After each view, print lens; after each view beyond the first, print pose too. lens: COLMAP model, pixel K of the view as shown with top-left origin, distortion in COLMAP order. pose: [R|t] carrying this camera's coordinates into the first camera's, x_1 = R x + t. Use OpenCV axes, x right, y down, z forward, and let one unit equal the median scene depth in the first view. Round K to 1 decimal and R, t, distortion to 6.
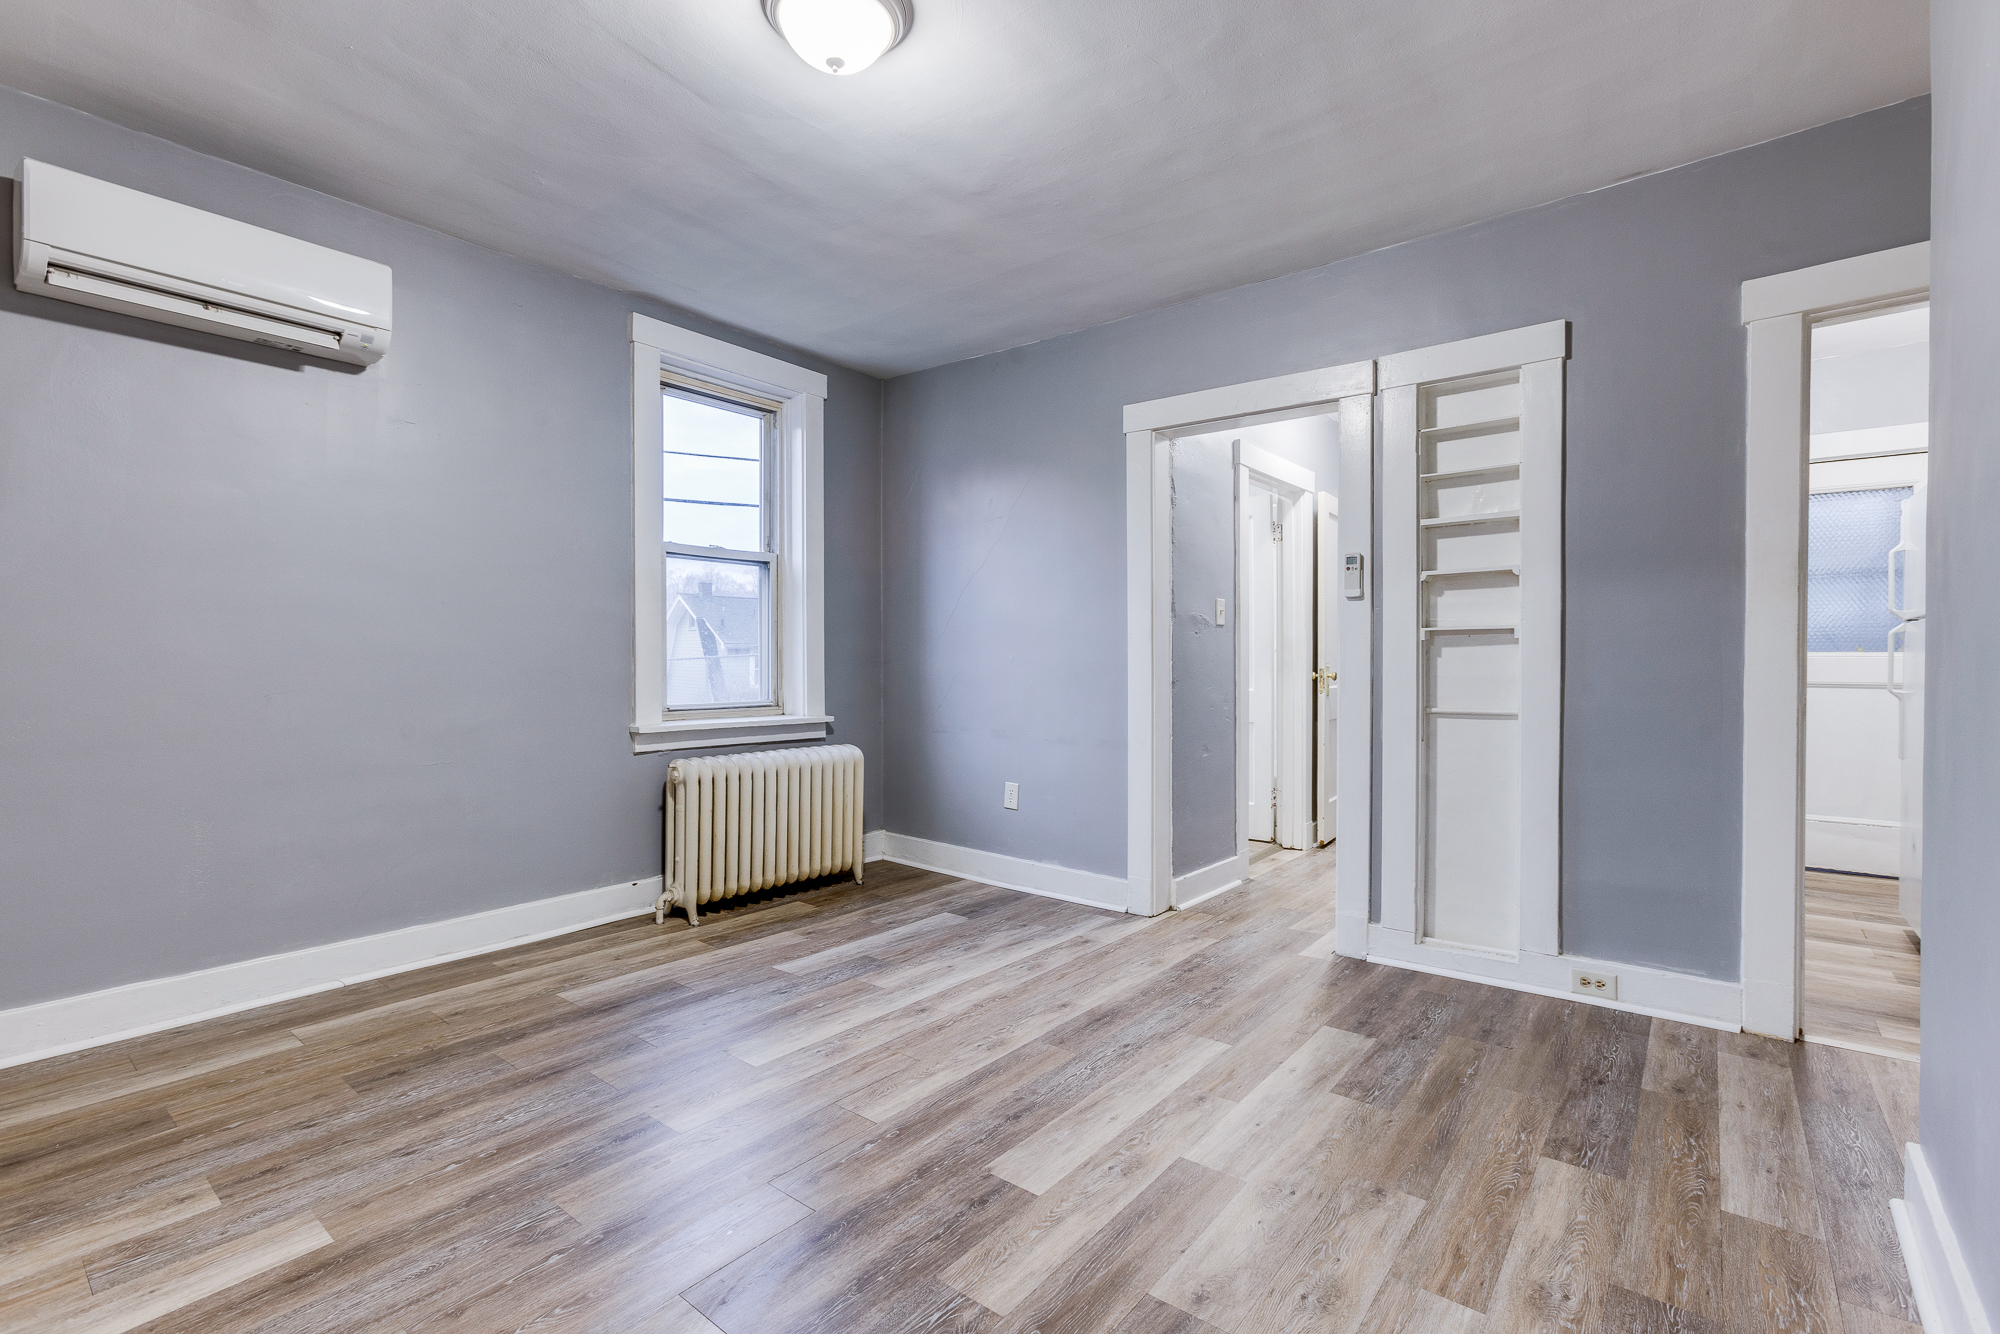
lens RADIAL K [[891.7, 0, 996.7], [0, 891.7, 665.5], [0, 0, 1]] dist [-0.006241, 0.003478]
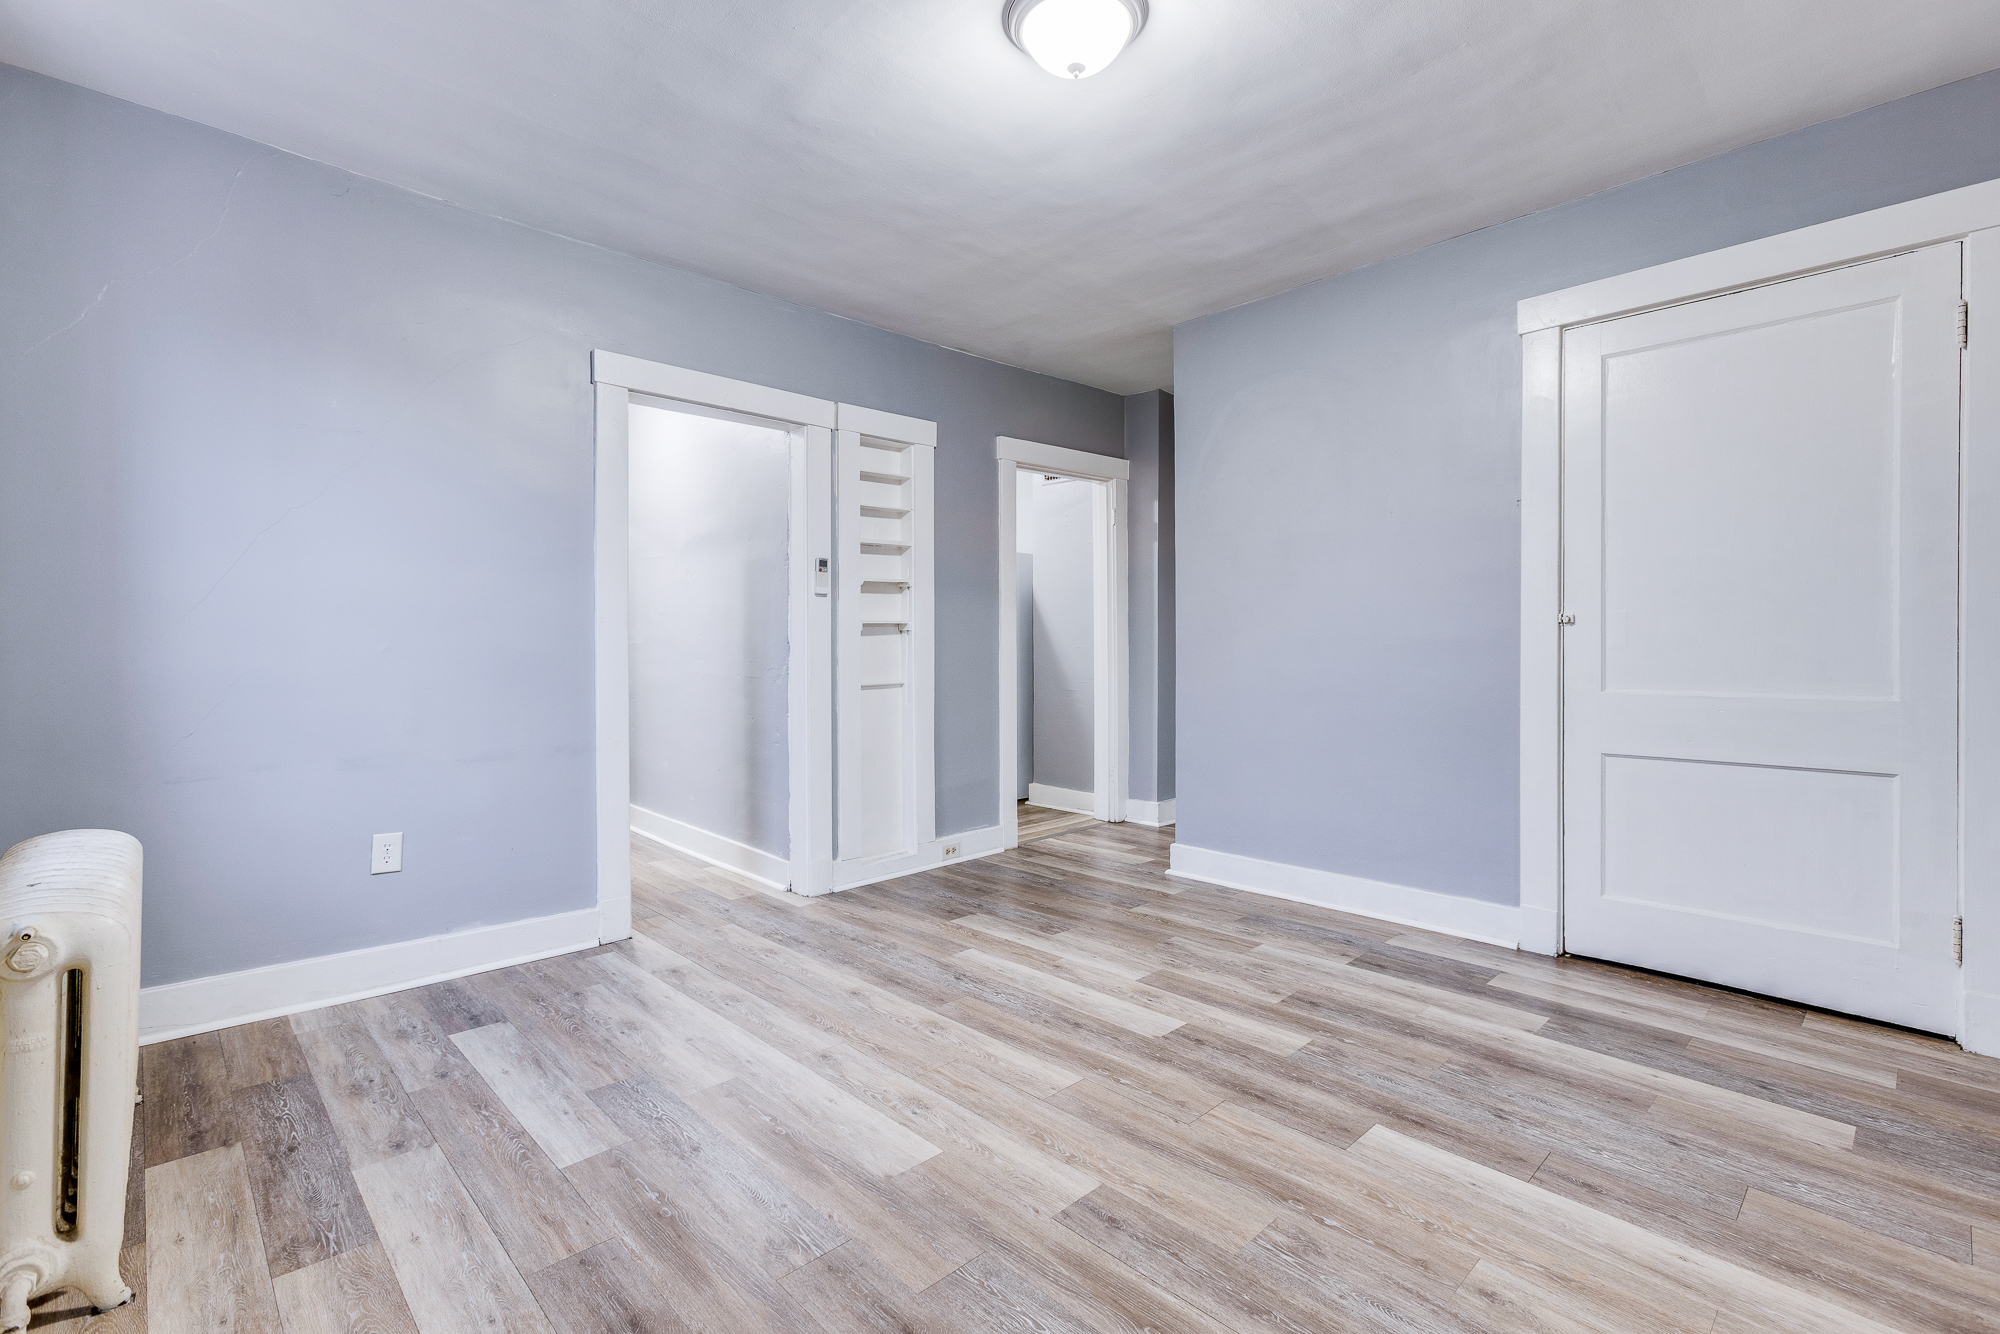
lens RADIAL K [[891.7, 0, 1010.0], [0, 891.7, 655.9], [0, 0, 1]] dist [-0.006241, 0.003478]
pose [[0.126535, -0.015497, 0.991841, -0.822374], [0.008140, 0.999861, 0.014584, -0.009144], [-0.991929, 0.006229, 0.126643, 0.647035]]
